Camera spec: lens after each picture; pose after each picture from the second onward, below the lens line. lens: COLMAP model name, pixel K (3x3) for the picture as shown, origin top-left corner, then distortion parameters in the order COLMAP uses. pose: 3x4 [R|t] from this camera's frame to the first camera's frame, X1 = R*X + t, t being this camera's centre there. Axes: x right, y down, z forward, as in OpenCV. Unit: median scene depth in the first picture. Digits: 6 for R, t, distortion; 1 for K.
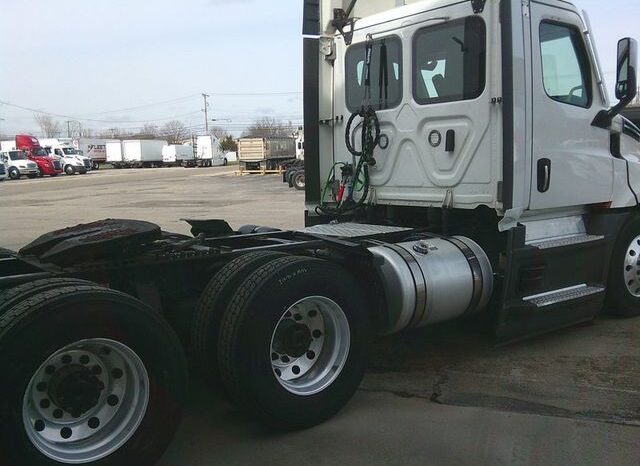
lens RADIAL K [[638.7, 0, 320.0], [0, 638.7, 233.0], [0, 0, 1]] dist [0.008275, 0.004155]
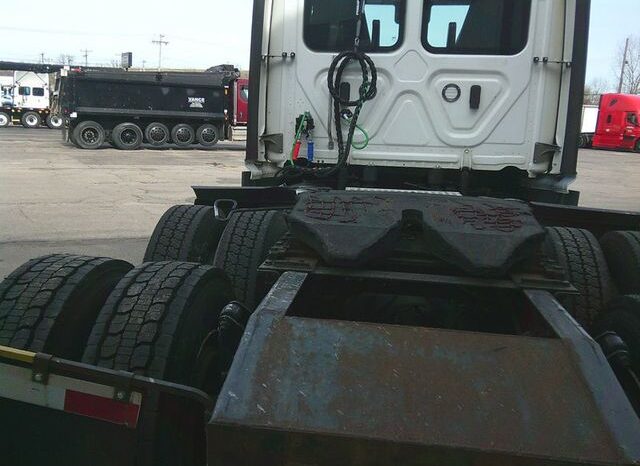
lens RADIAL K [[638.7, 0, 320.0], [0, 638.7, 233.0], [0, 0, 1]] dist [0.008275, 0.004155]
pose [[0.719535, -0.067939, 0.691125, -0.601846], [0.025685, 0.997126, 0.071279, -0.018037], [-0.693981, -0.033536, 0.719212, 0.463665]]
